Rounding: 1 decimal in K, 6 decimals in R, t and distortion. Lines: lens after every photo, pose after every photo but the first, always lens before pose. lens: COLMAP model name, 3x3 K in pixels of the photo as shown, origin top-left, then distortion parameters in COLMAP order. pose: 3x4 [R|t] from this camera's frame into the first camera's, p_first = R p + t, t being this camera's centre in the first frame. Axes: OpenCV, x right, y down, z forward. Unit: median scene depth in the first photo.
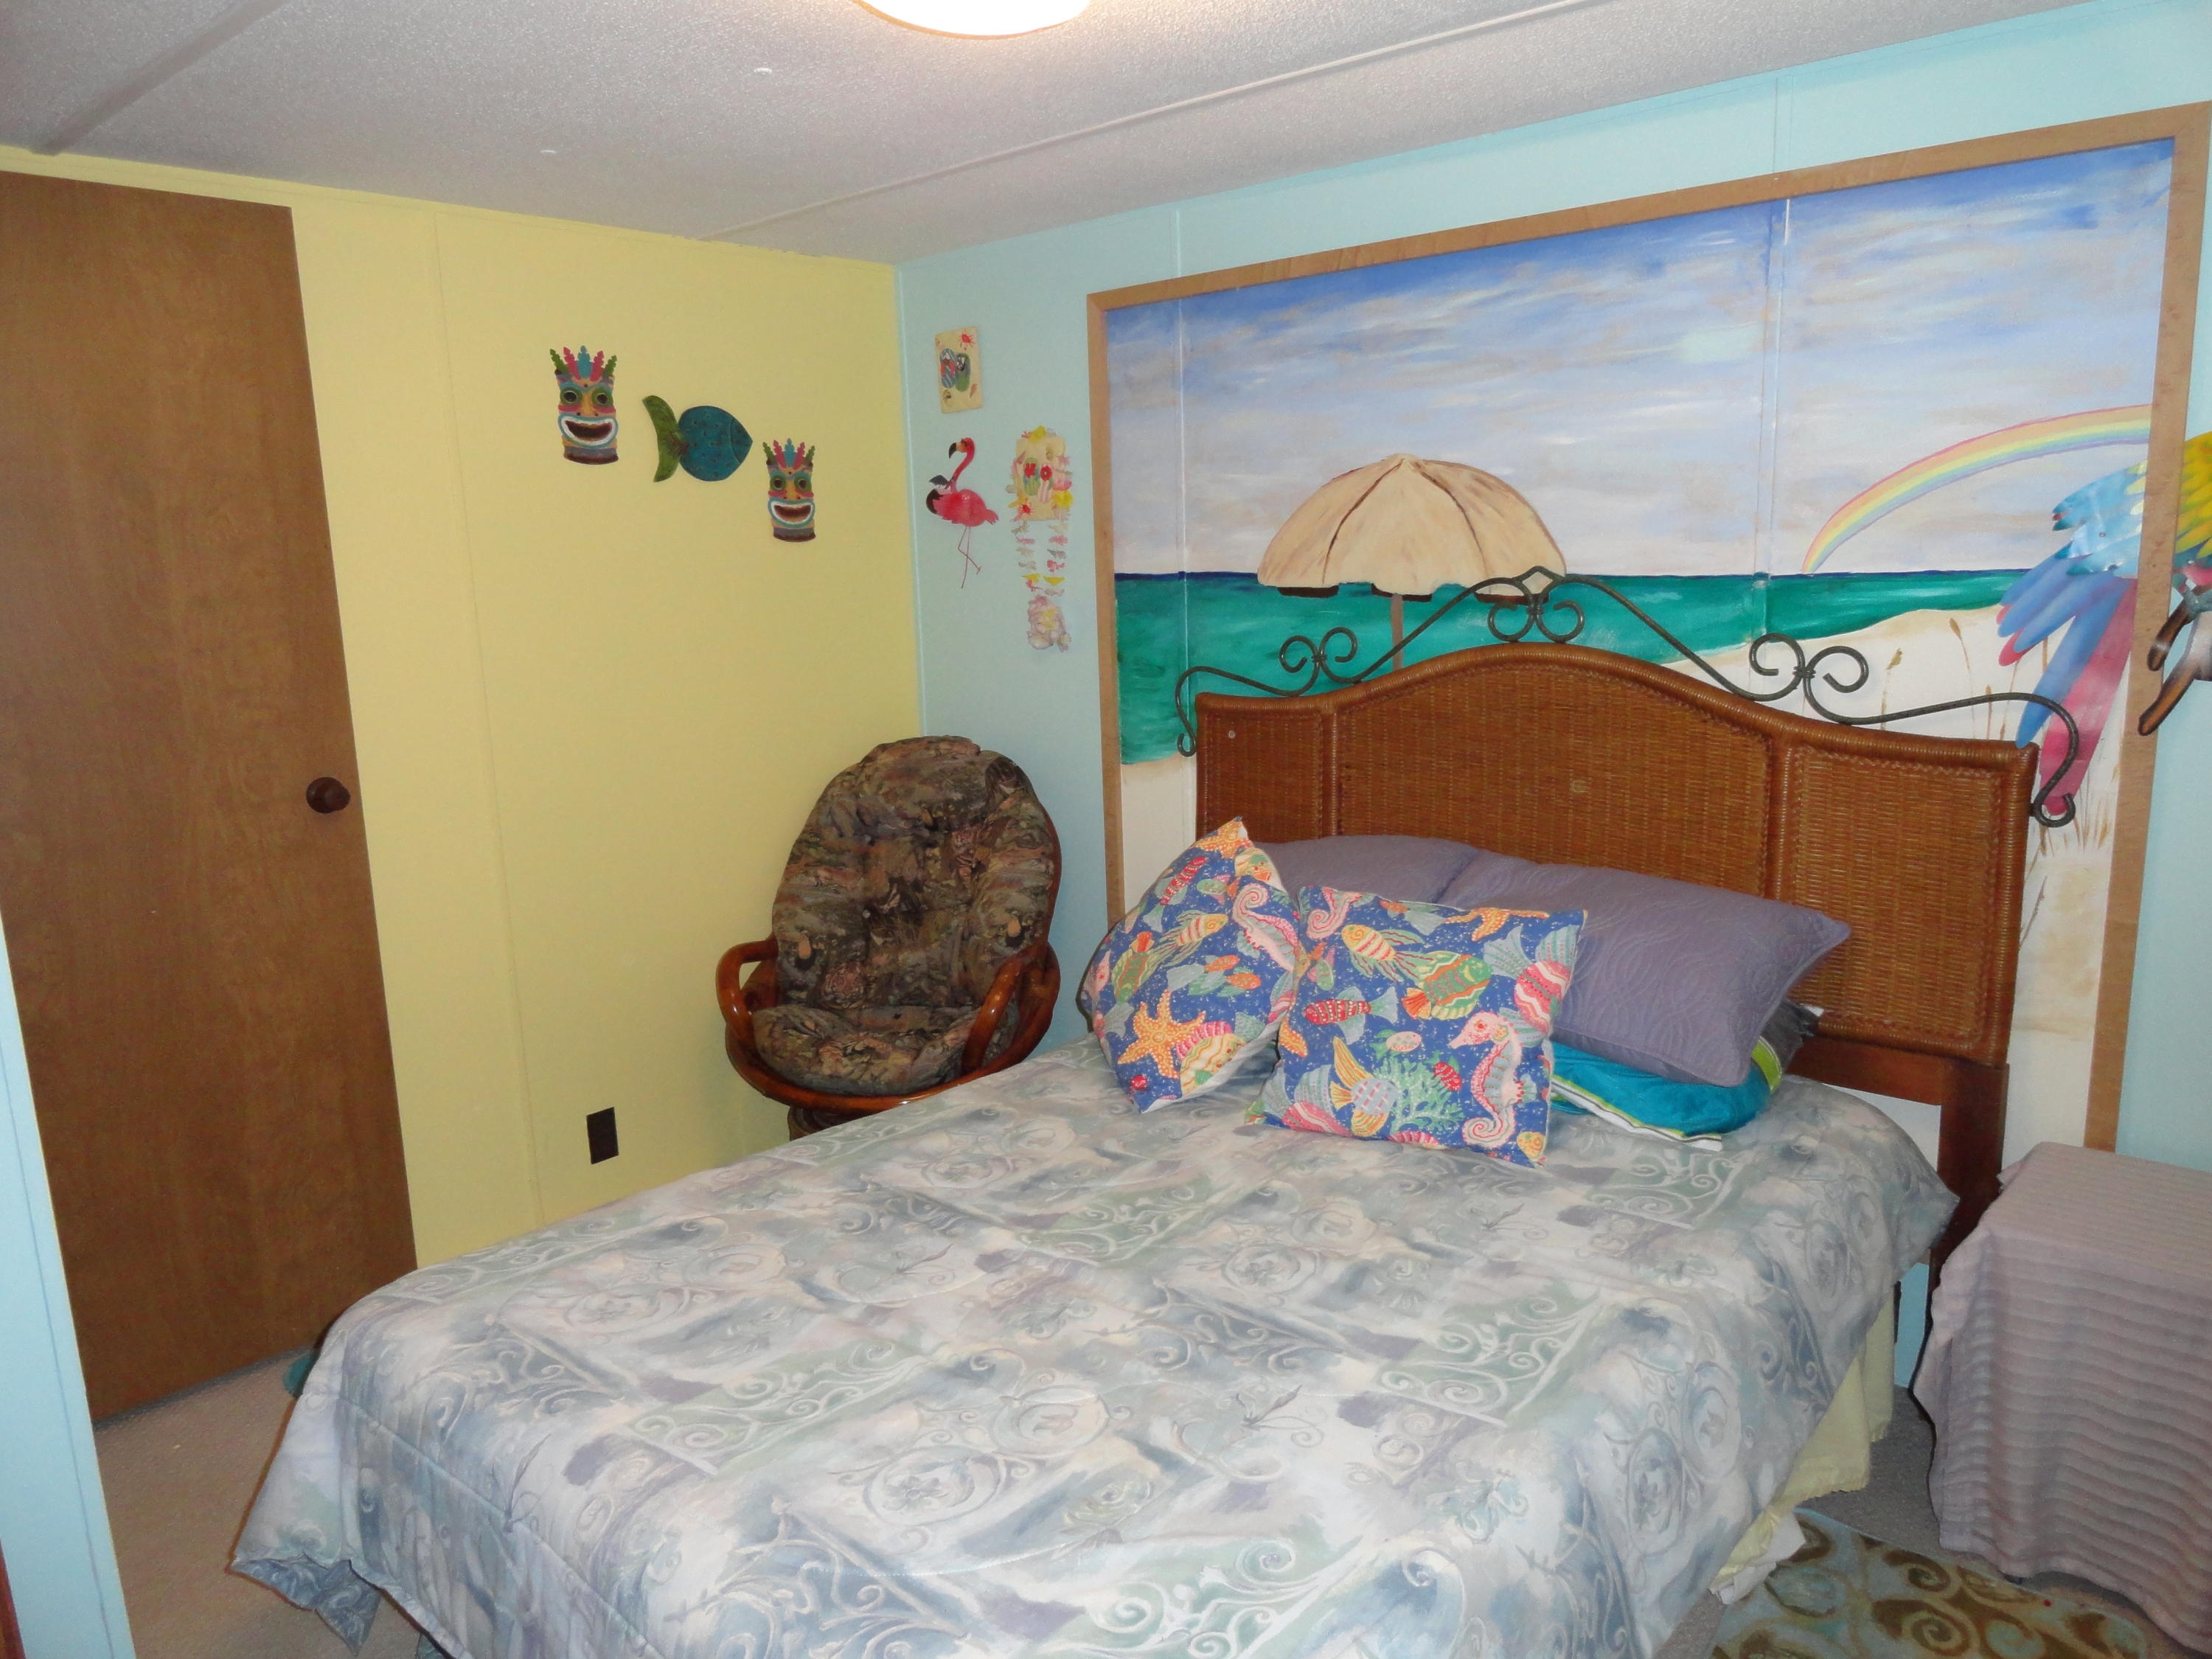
lens RADIAL K [[1495.2, 0, 1118.1], [0, 1495.2, 825.6], [0, 0, 1]] dist [-0.008975, 0.004558]
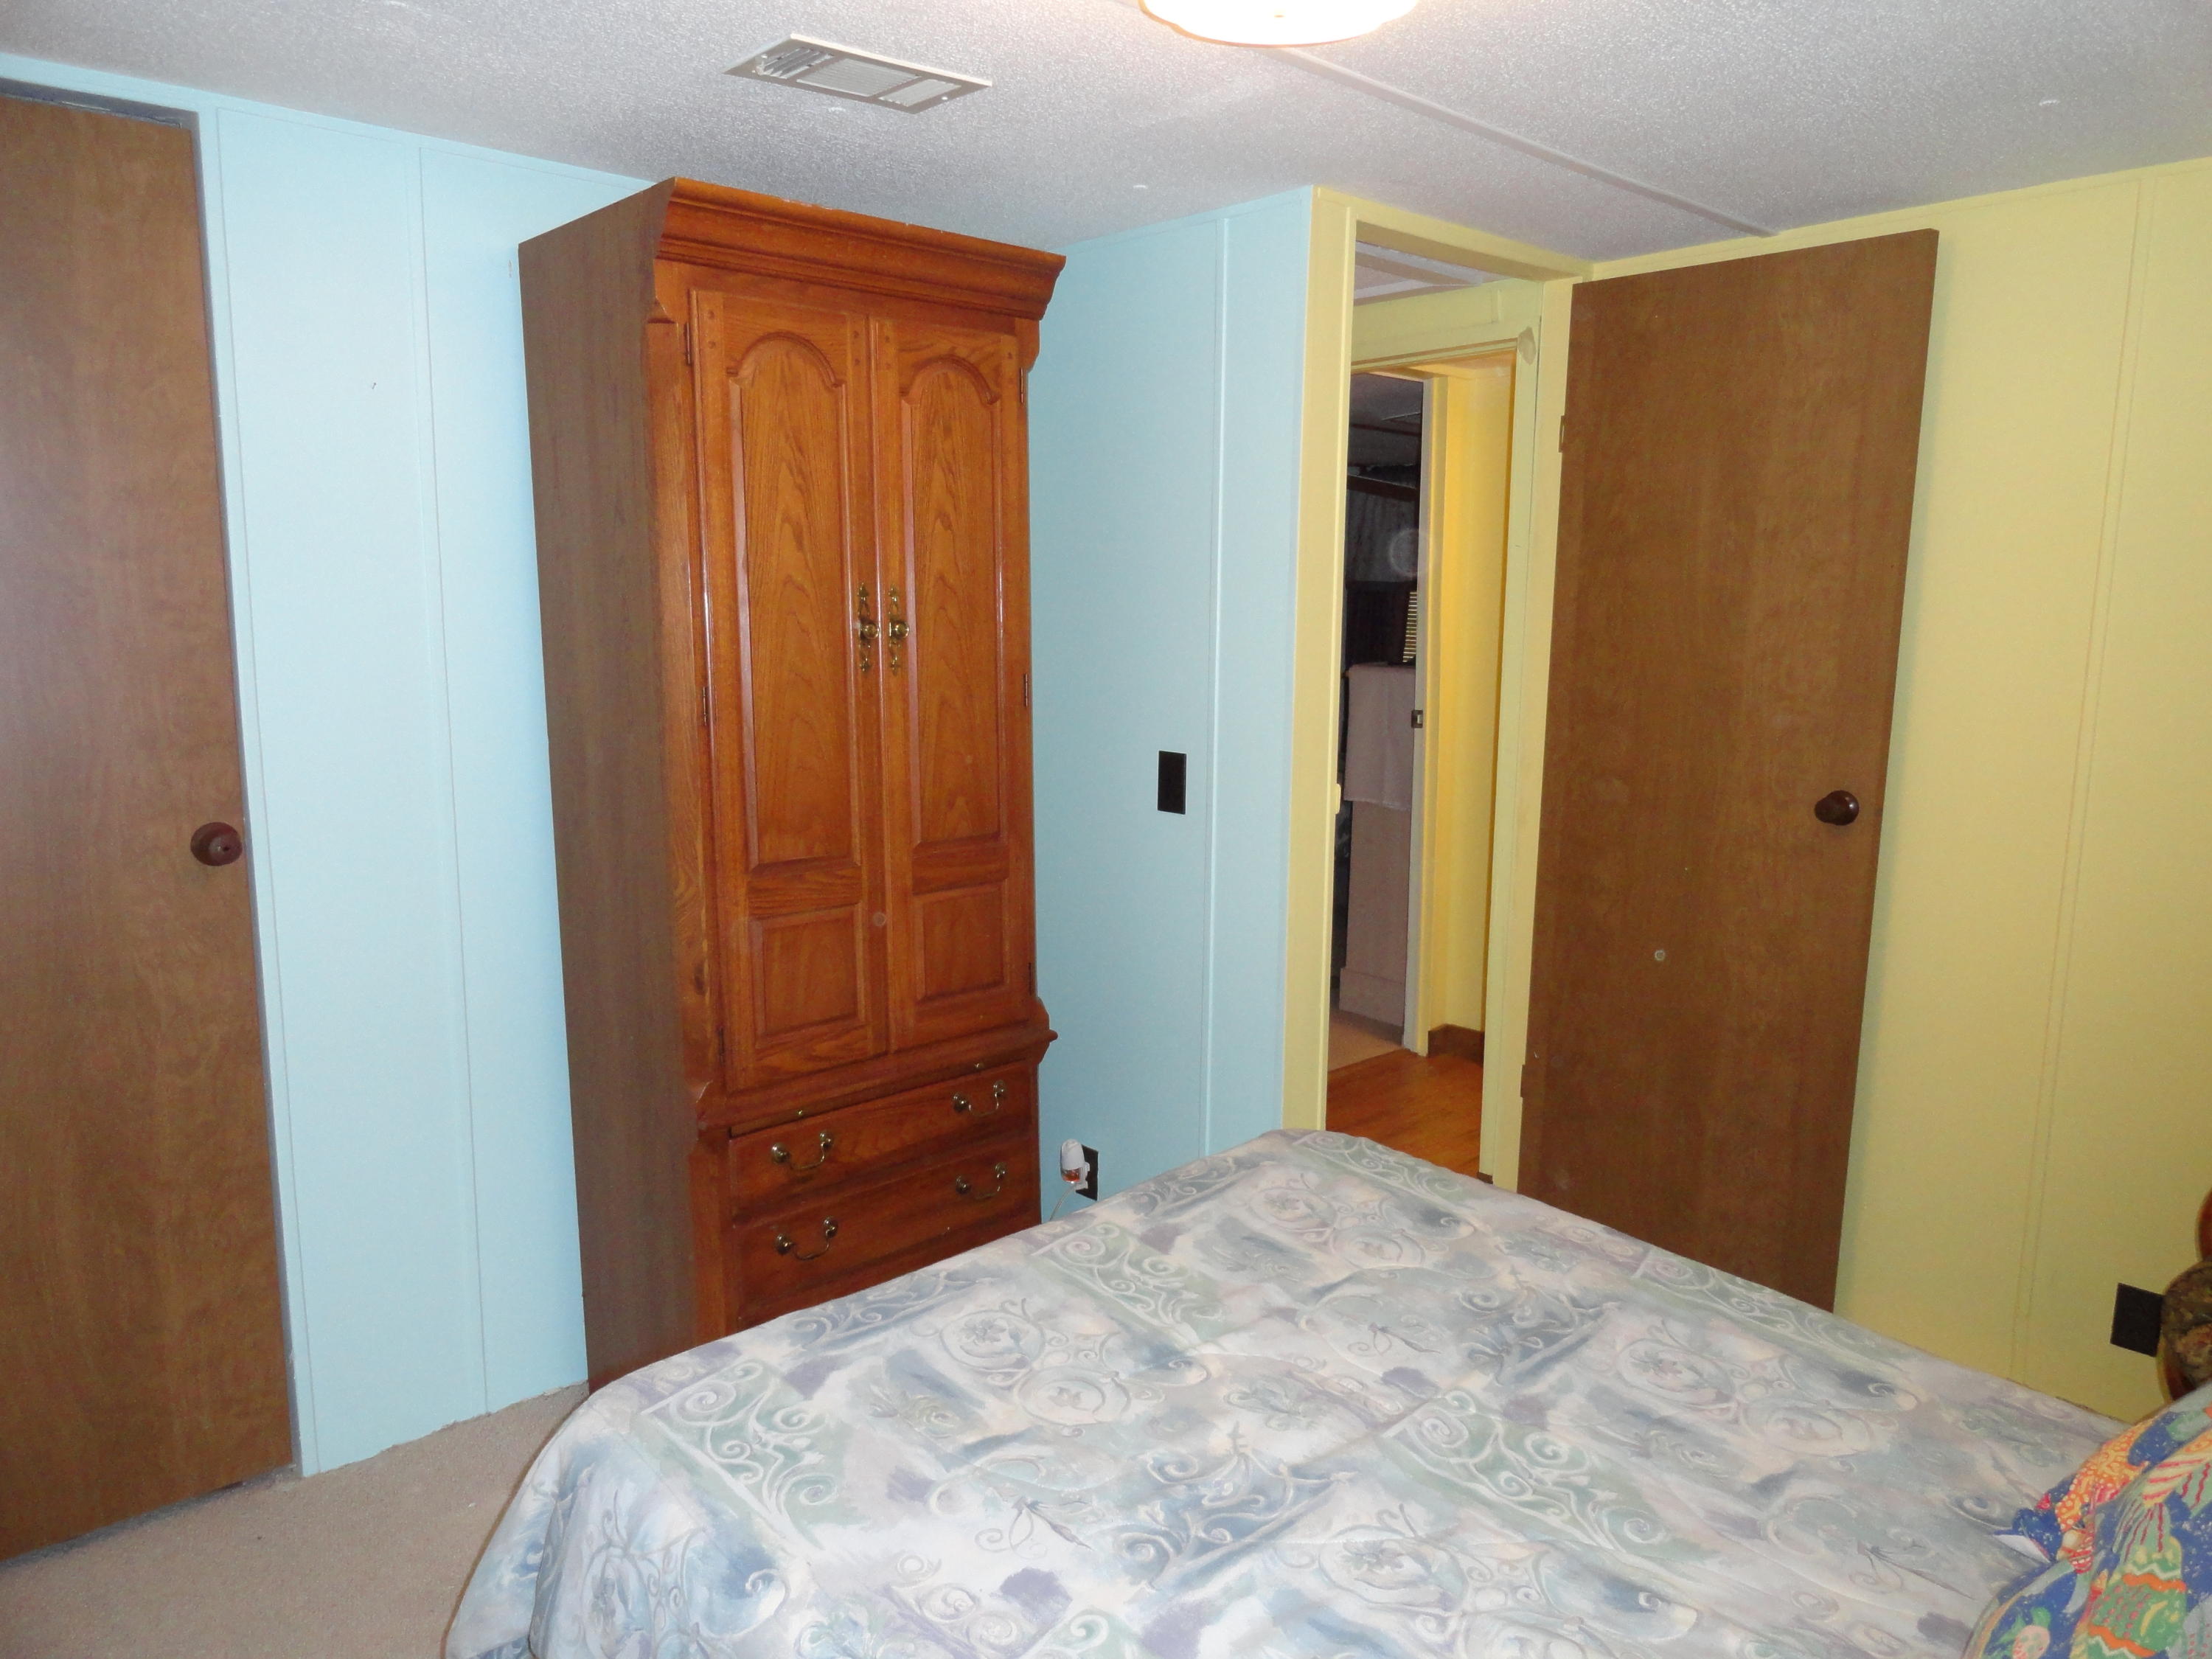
lens RADIAL K [[1495.2, 0, 1118.1], [0, 1495.2, 825.6], [0, 0, 1]] dist [-0.008975, 0.004558]
pose [[-0.086860, 0.186781, -0.978554, 0.695684], [-0.190830, 0.960957, 0.200361, -0.160579], [0.977773, 0.204141, -0.047825, 0.757813]]
